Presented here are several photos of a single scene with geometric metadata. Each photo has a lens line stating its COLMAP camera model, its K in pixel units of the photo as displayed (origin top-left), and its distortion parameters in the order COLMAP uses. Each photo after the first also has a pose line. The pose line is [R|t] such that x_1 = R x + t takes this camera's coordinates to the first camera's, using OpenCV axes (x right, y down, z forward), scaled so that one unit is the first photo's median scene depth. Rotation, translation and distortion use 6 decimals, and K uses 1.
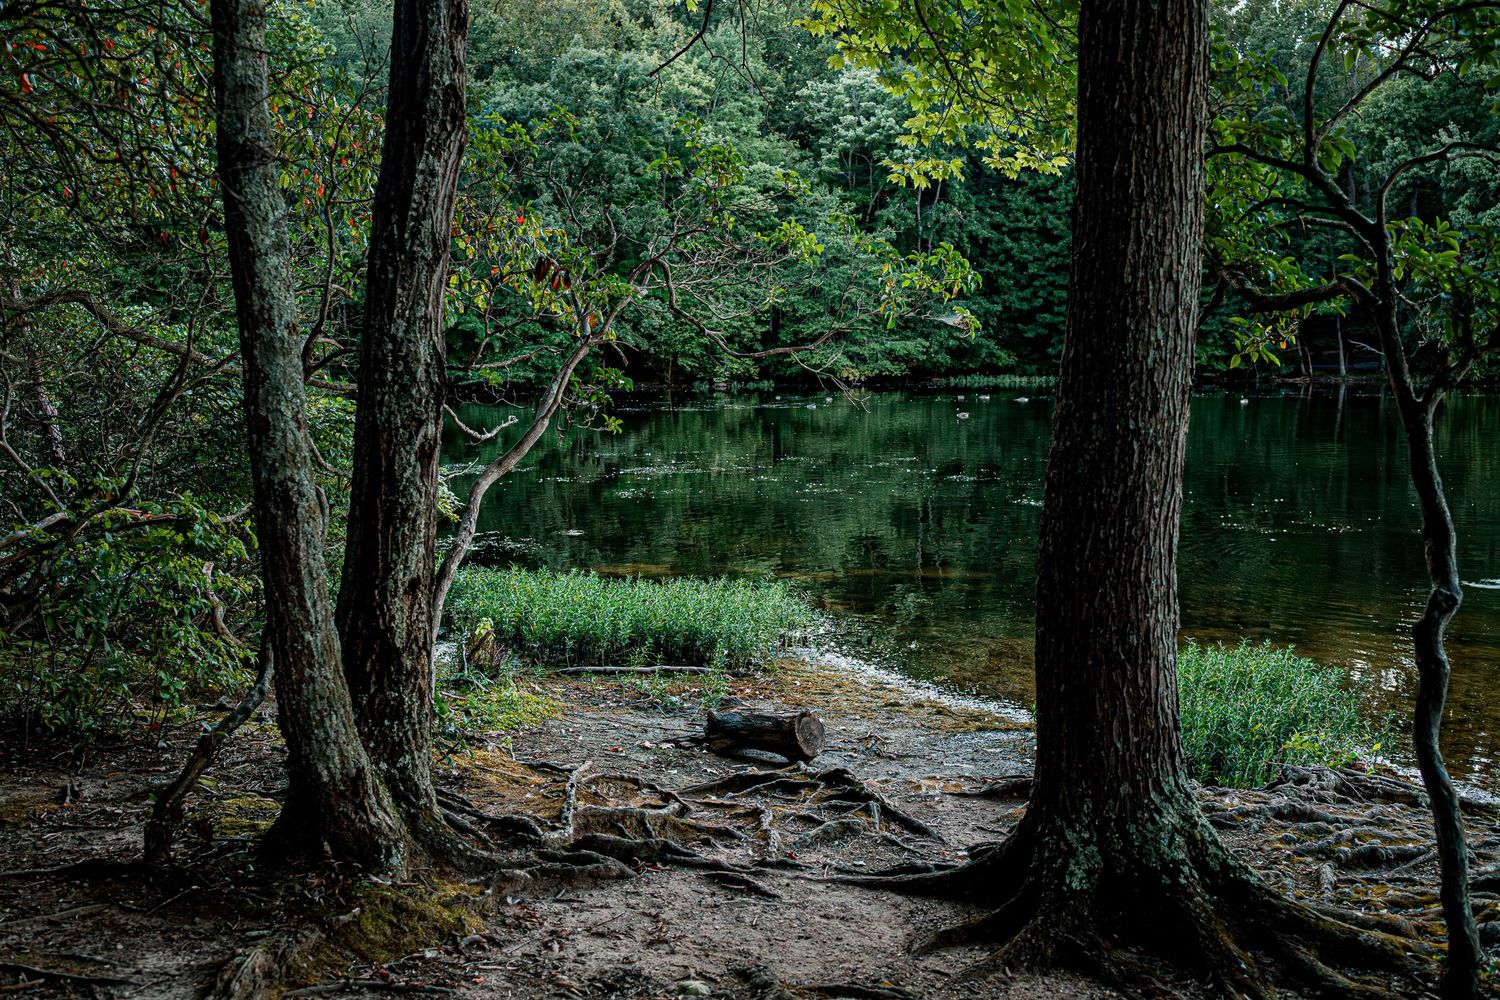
lens RADIAL K [[1536.5, 0, 750.5], [0, 1536.5, 497.8], [0, 0, 1]] dist [-0.155808, 0.000000]
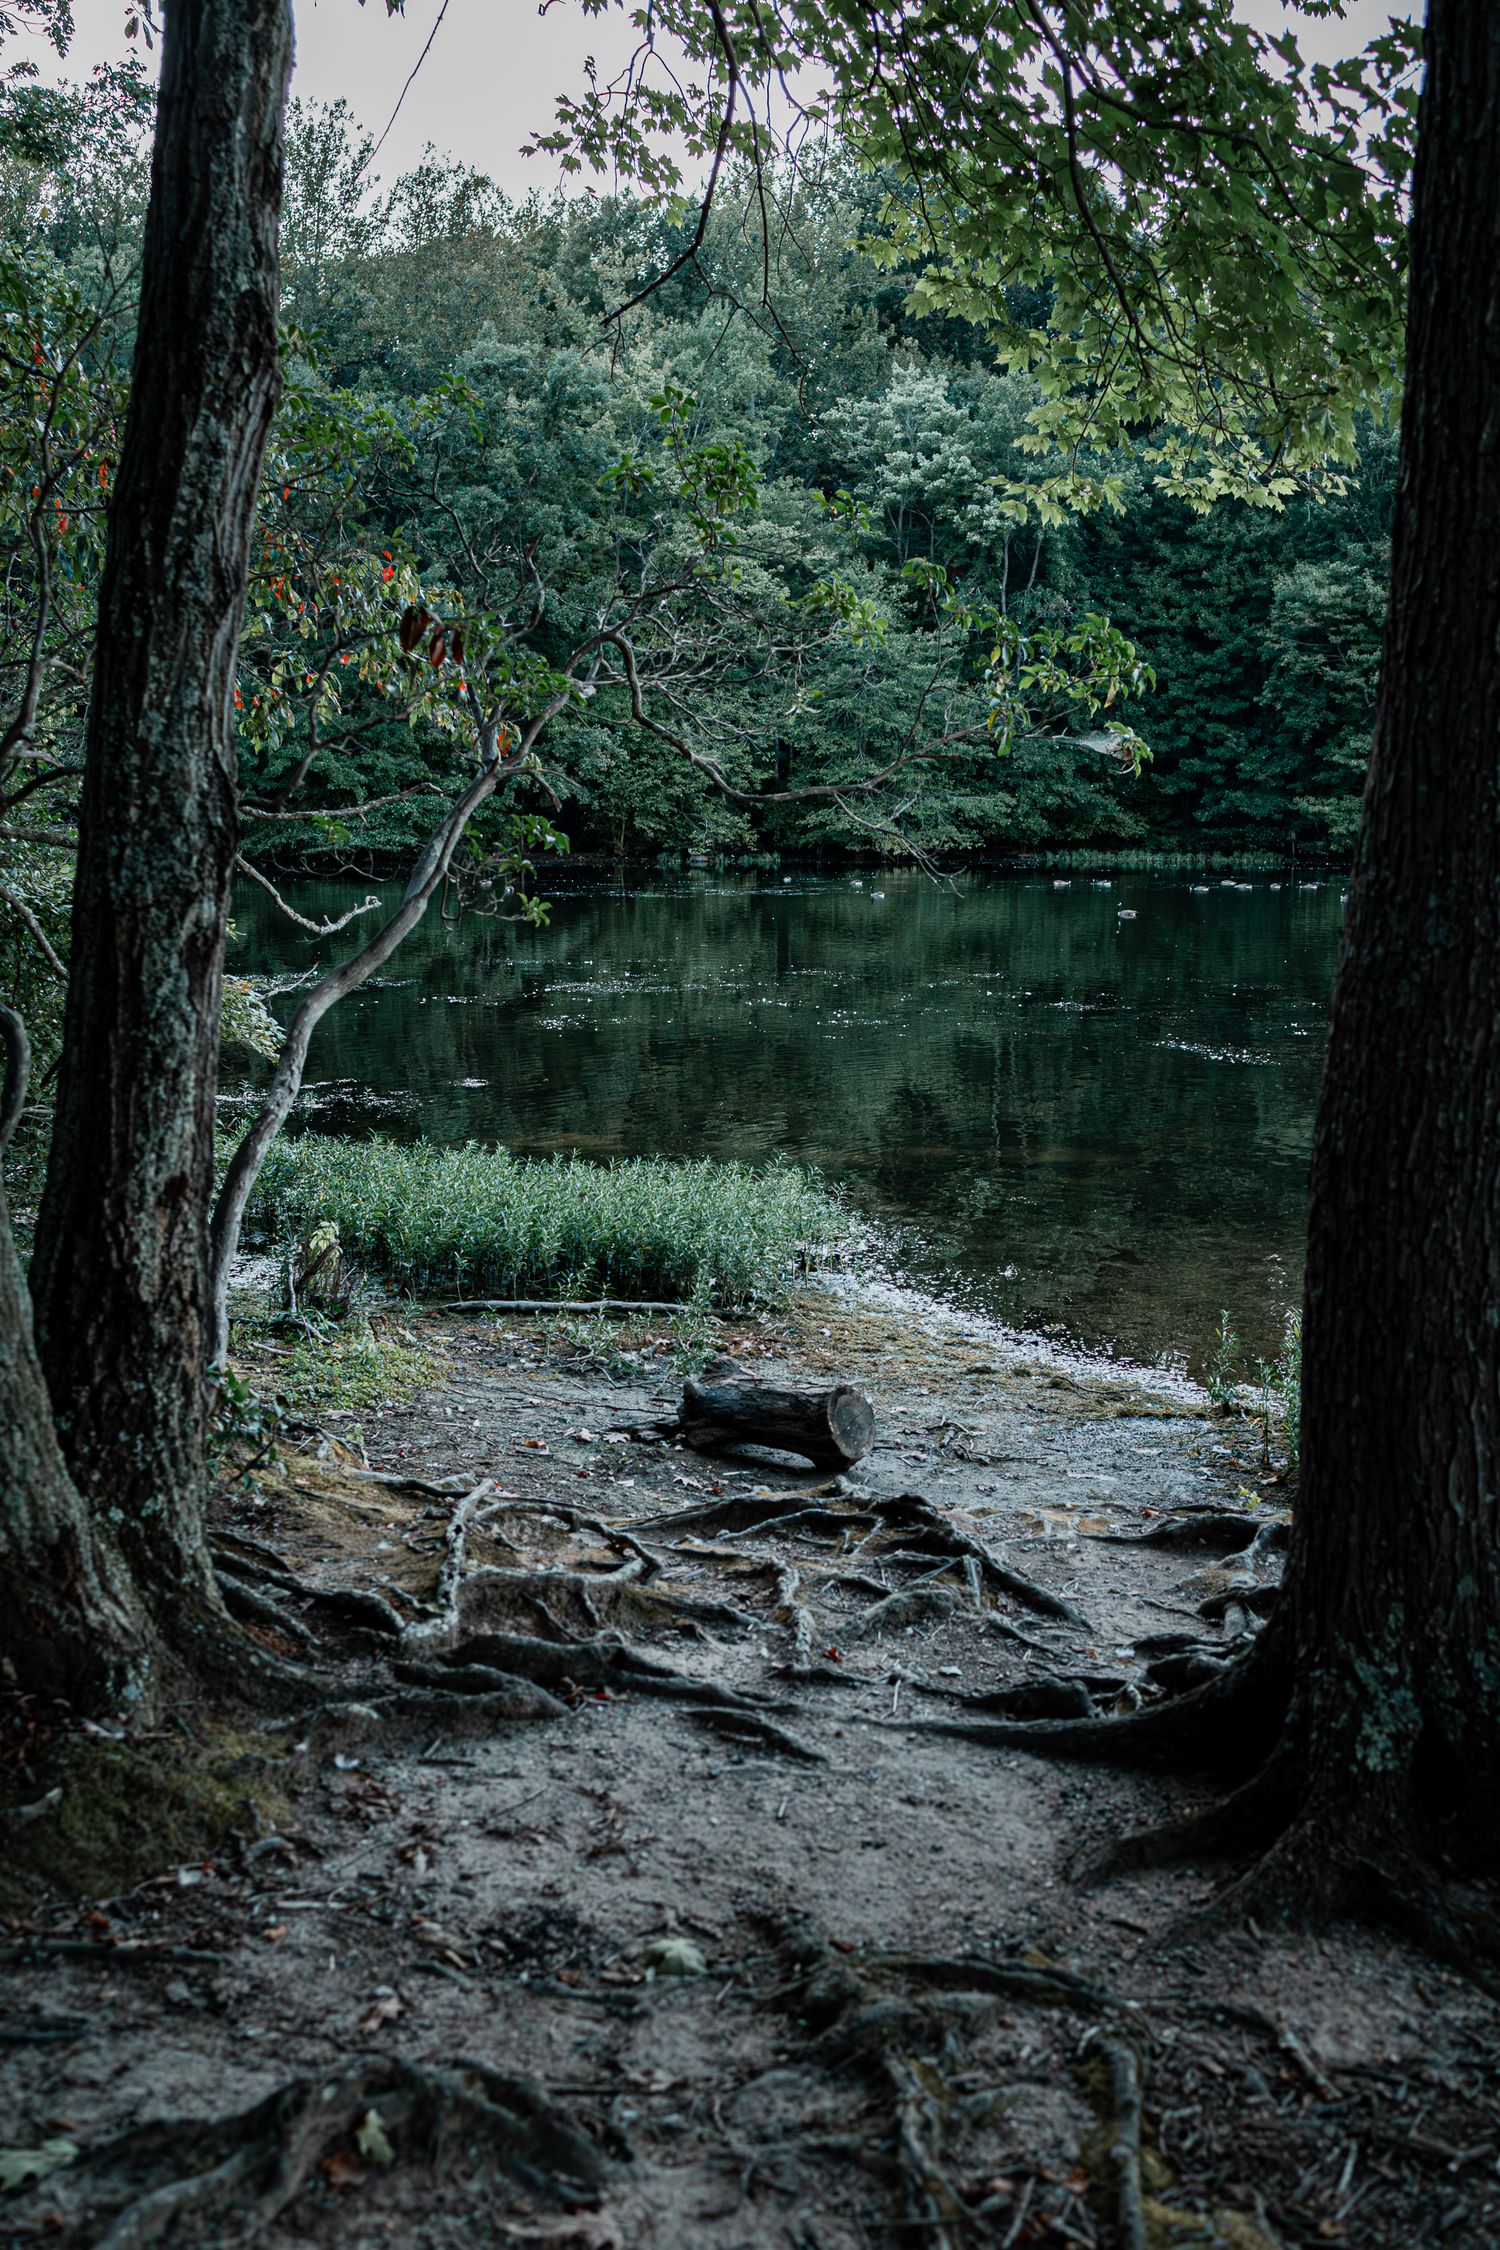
lens RADIAL K [[2304.8, 0, 744.6], [0, 2304.8, 1126.8], [0, 0, 1]] dist [-0.155808, 0.000000]
pose [[0.999901, 0.013902, 0.002350, -0.009167], [-0.013989, 0.999027, 0.041834, -0.002162], [-0.001766, -0.041862, 0.999122, 0.103527]]
